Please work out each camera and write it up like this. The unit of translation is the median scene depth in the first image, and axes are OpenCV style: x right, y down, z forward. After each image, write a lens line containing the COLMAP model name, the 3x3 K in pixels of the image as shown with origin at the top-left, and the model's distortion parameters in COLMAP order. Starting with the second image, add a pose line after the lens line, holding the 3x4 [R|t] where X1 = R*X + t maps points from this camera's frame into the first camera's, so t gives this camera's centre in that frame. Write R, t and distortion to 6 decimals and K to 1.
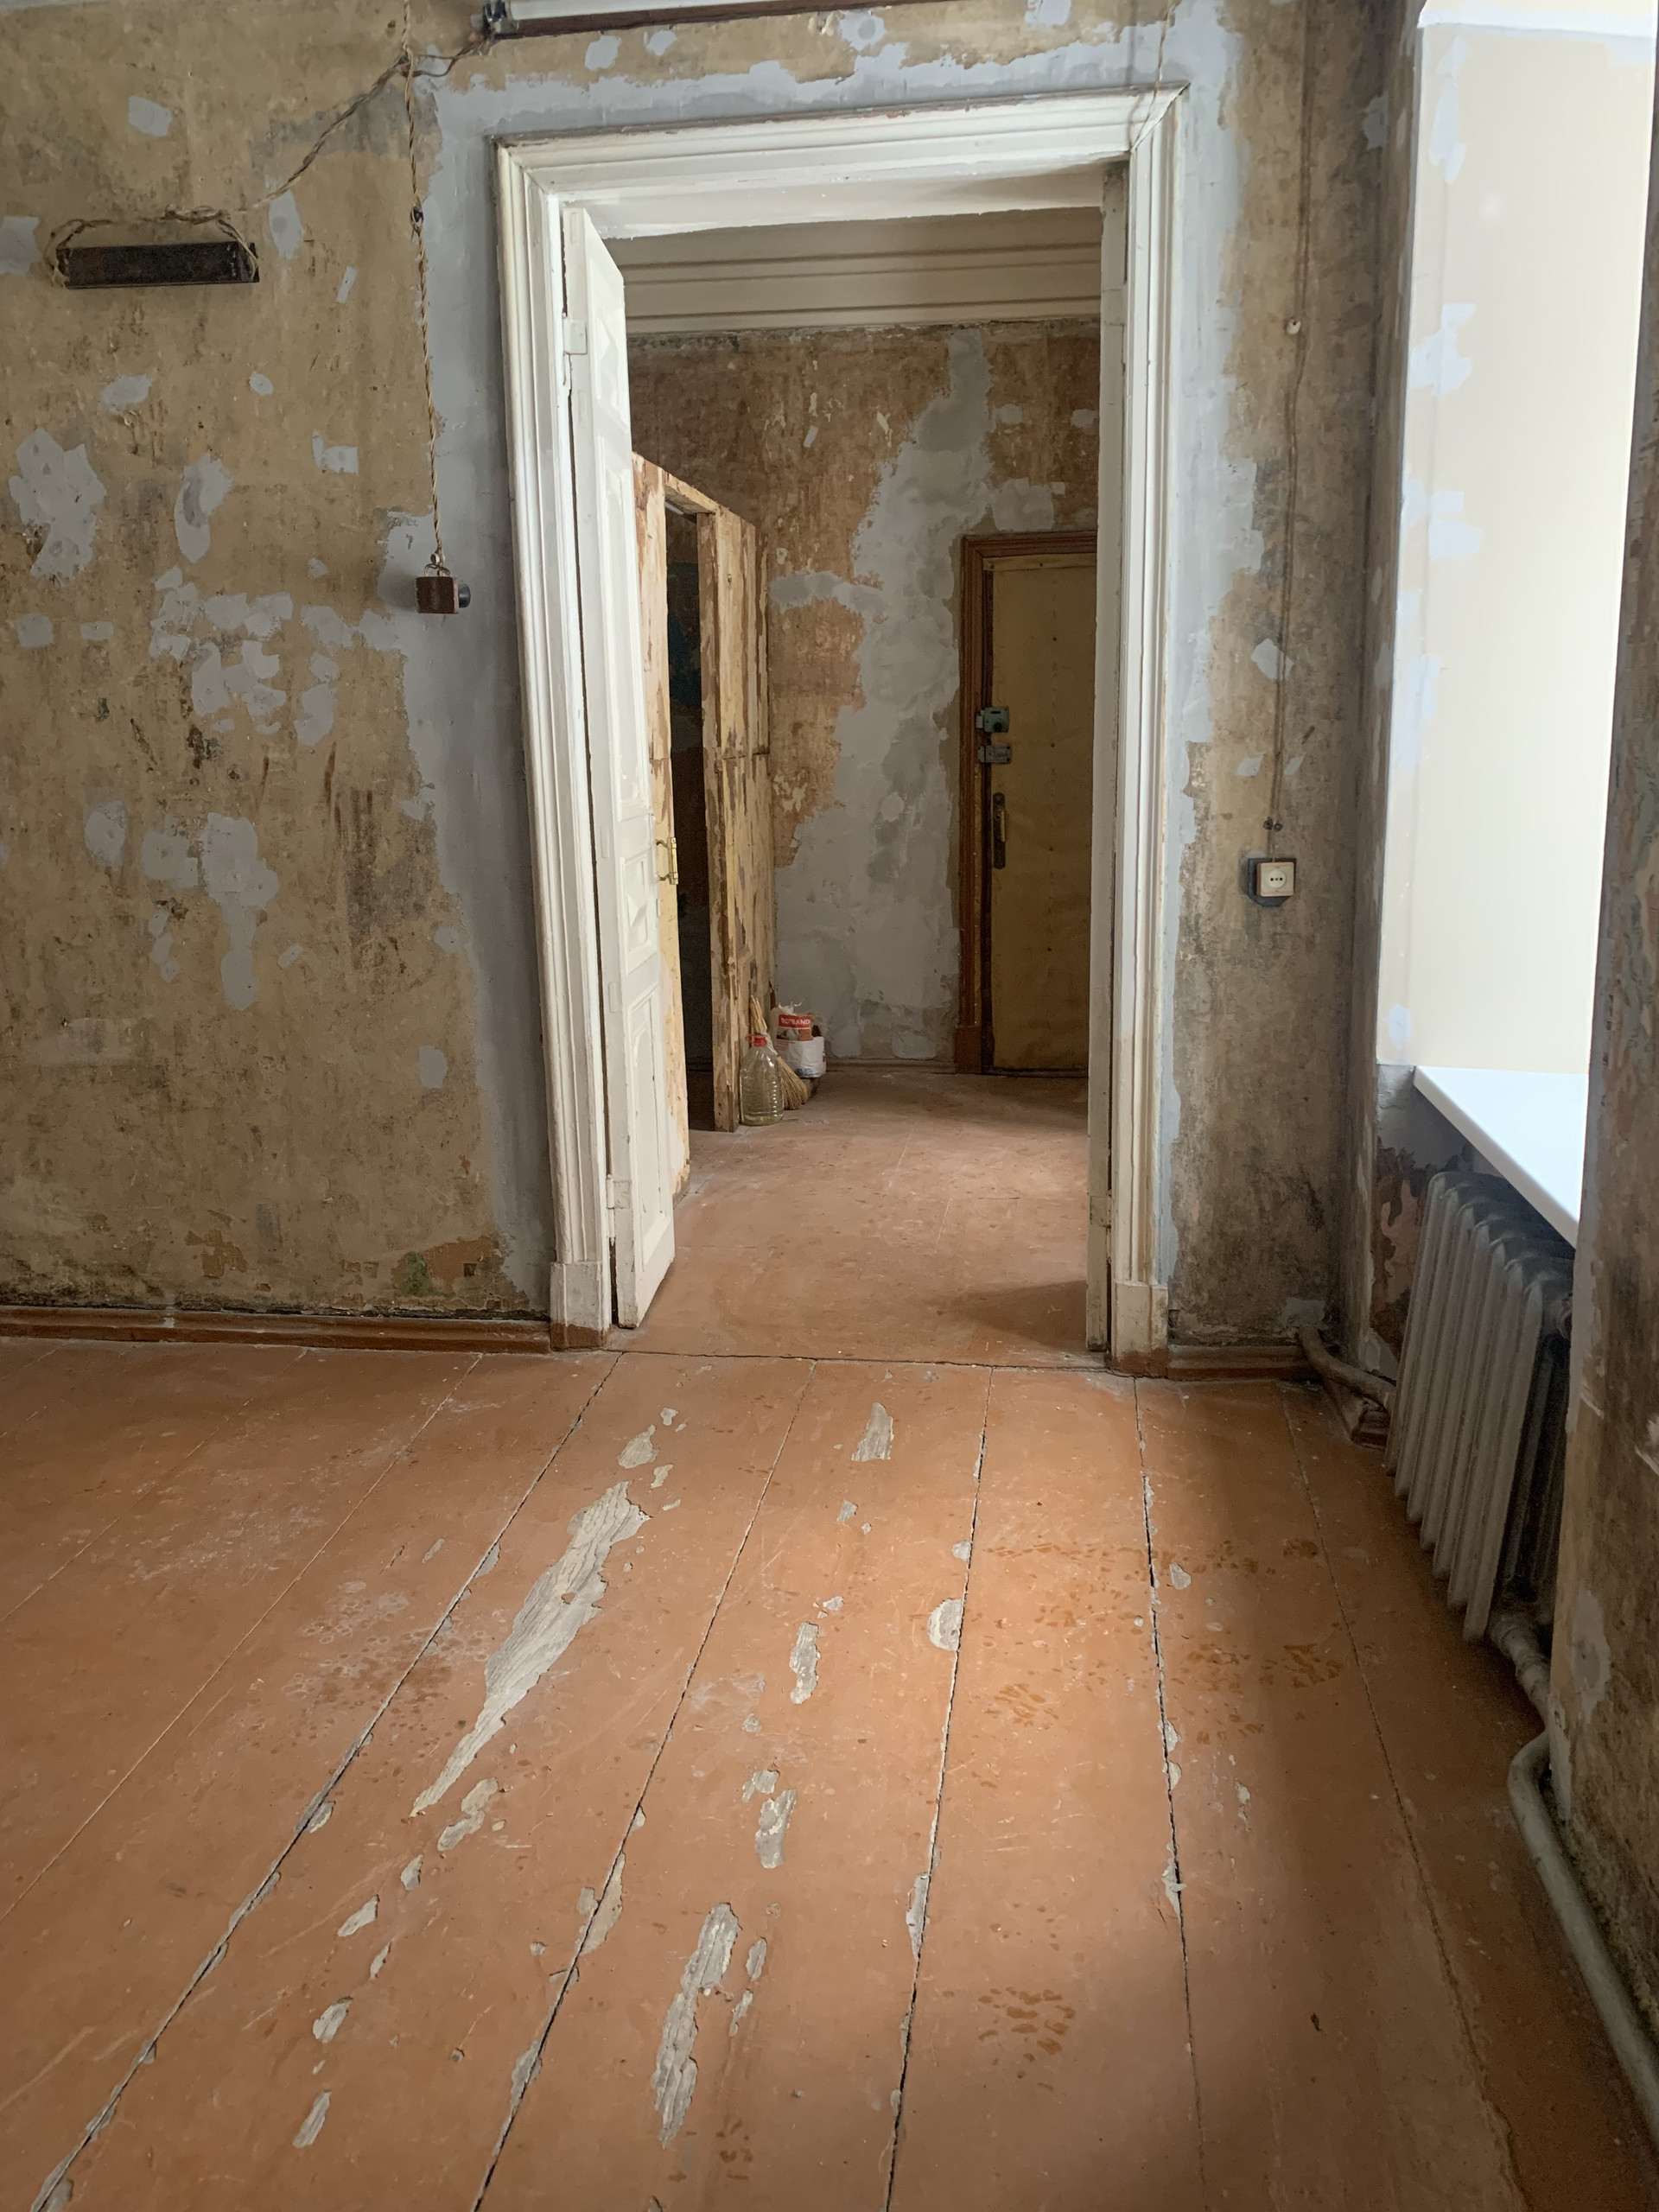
lens RADIAL K [[1667.8, 0, 829.5], [0, 1667.8, 1106.0], [0, 0, 1]] dist [0.004559, -0.107517]
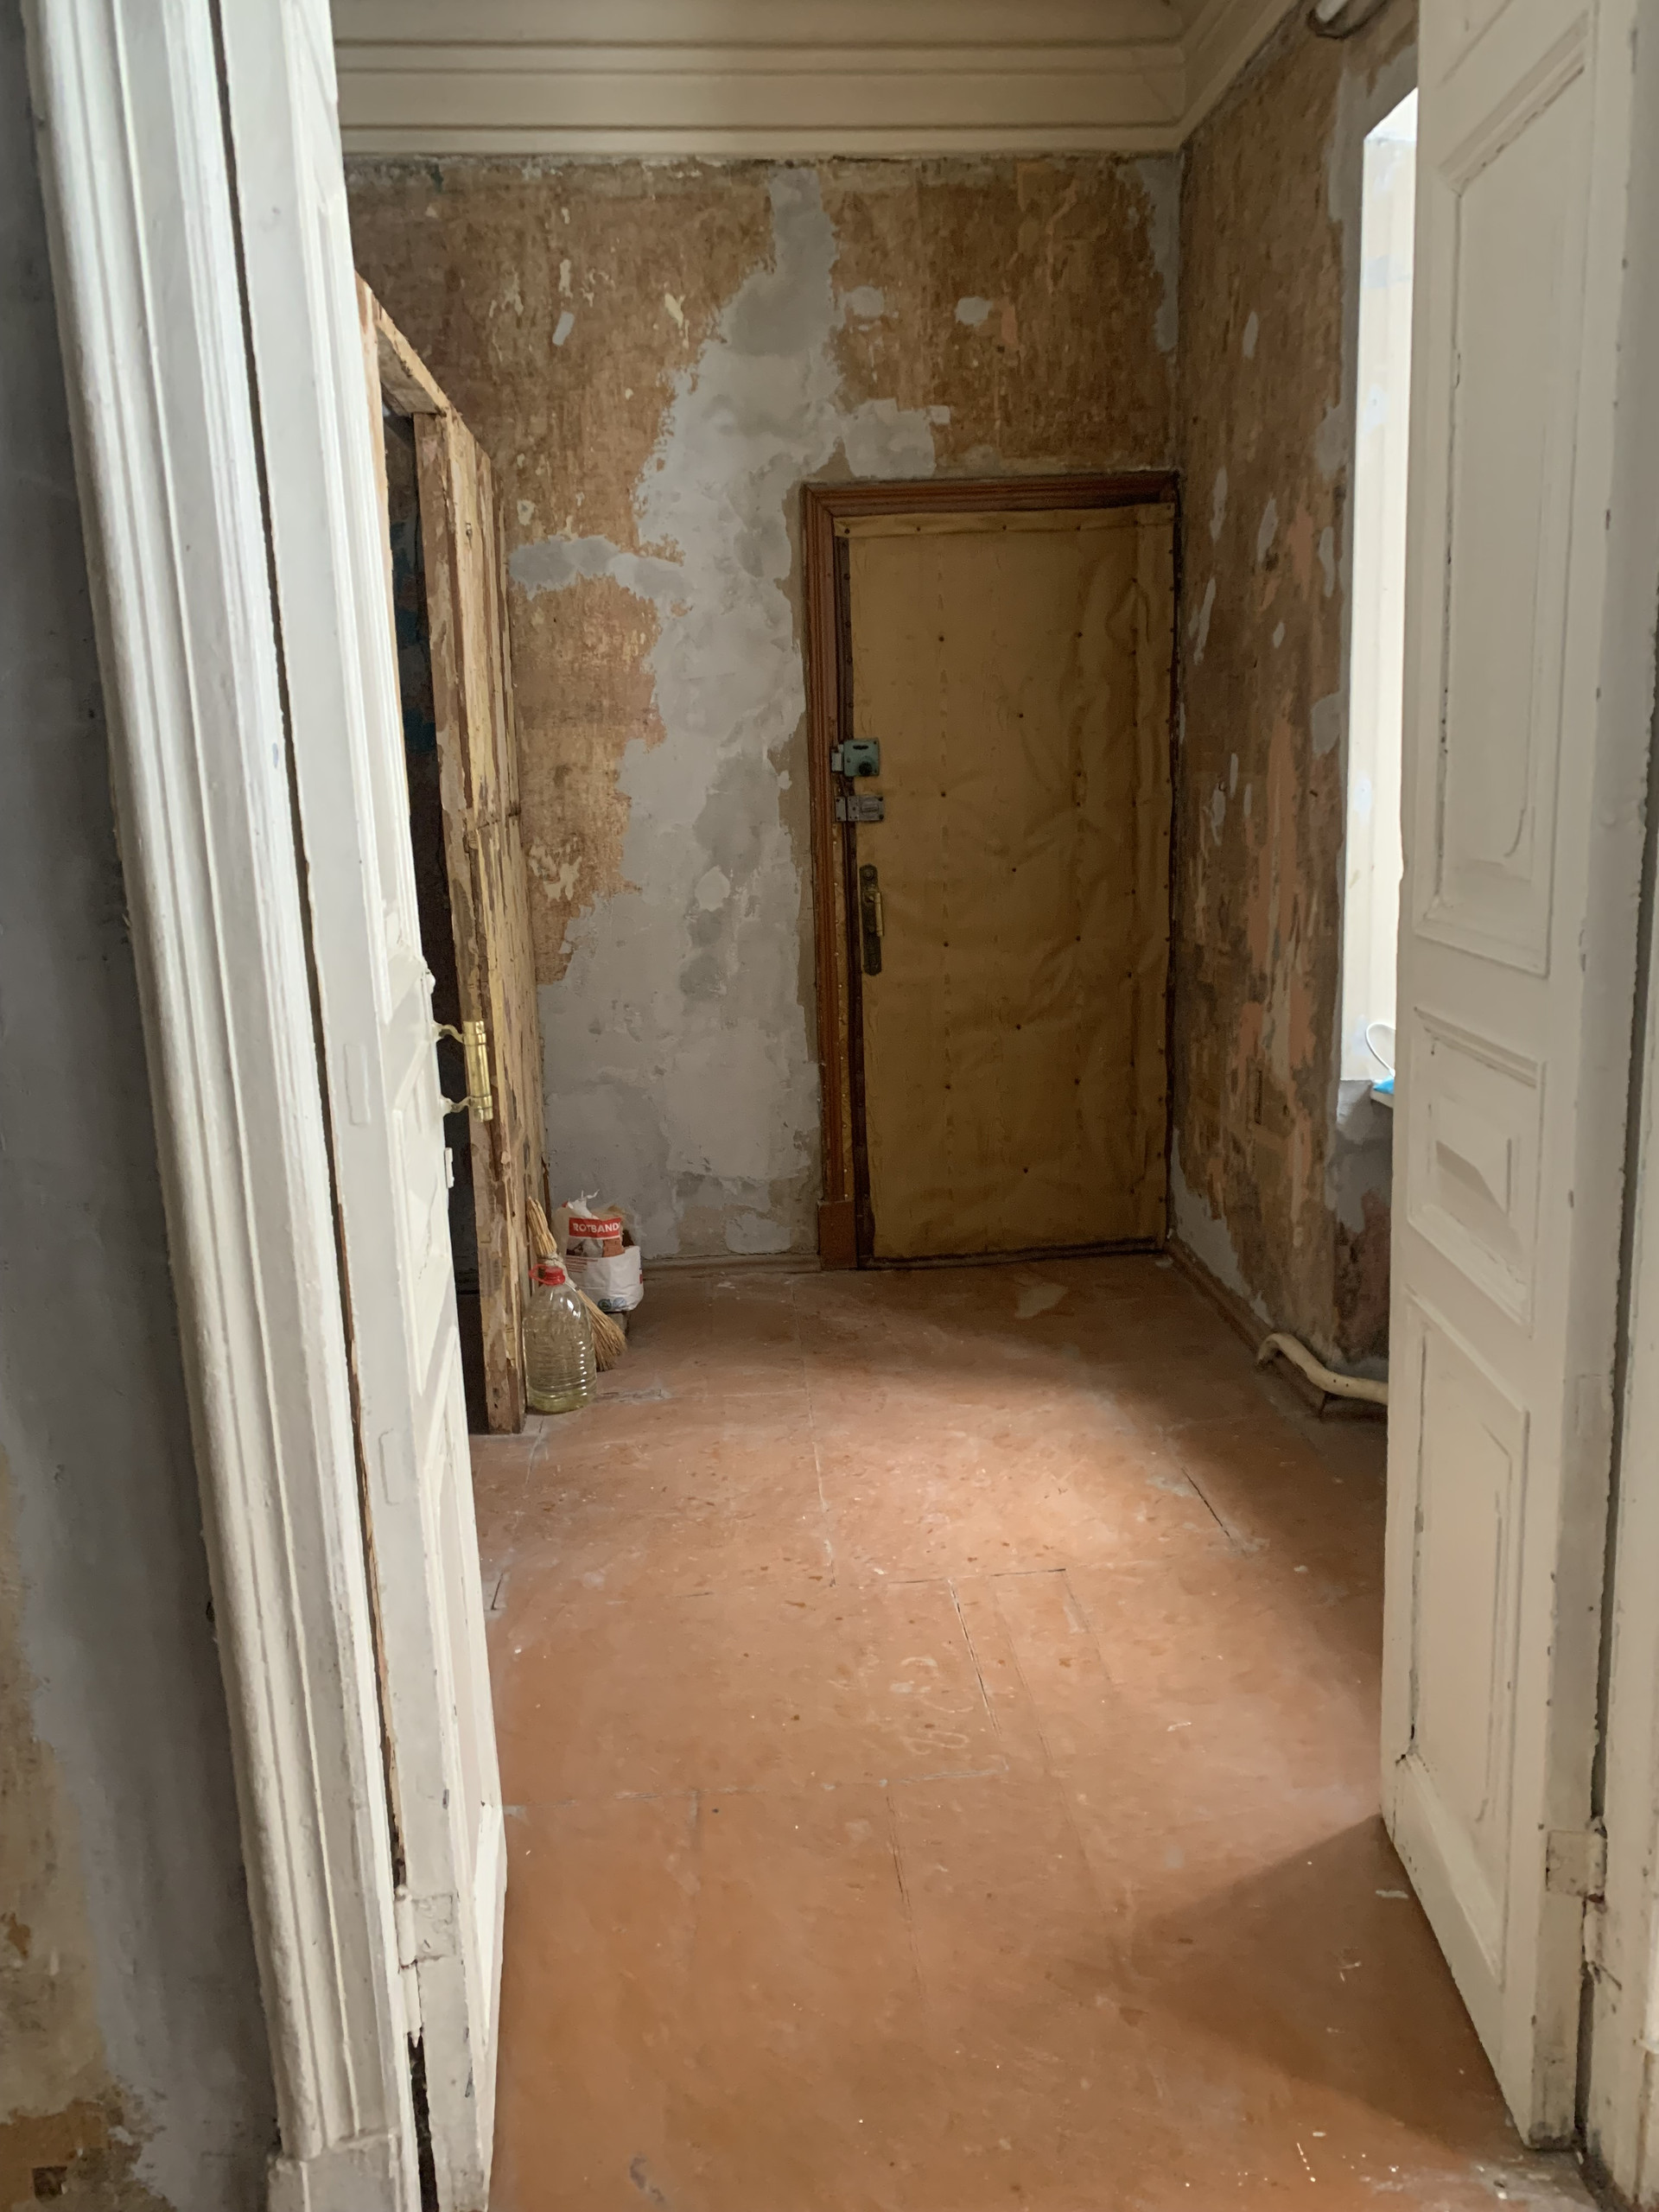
lens RADIAL K [[1656.3, 0, 829.5], [0, 1656.3, 1106.0], [0, 0, 1]] dist [0.011992, -0.022699]
pose [[0.976207, -0.057632, 0.209043, -0.062882], [0.061582, 0.998025, -0.012431, -0.083281], [-0.207913, 0.025008, 0.977828, 0.350204]]
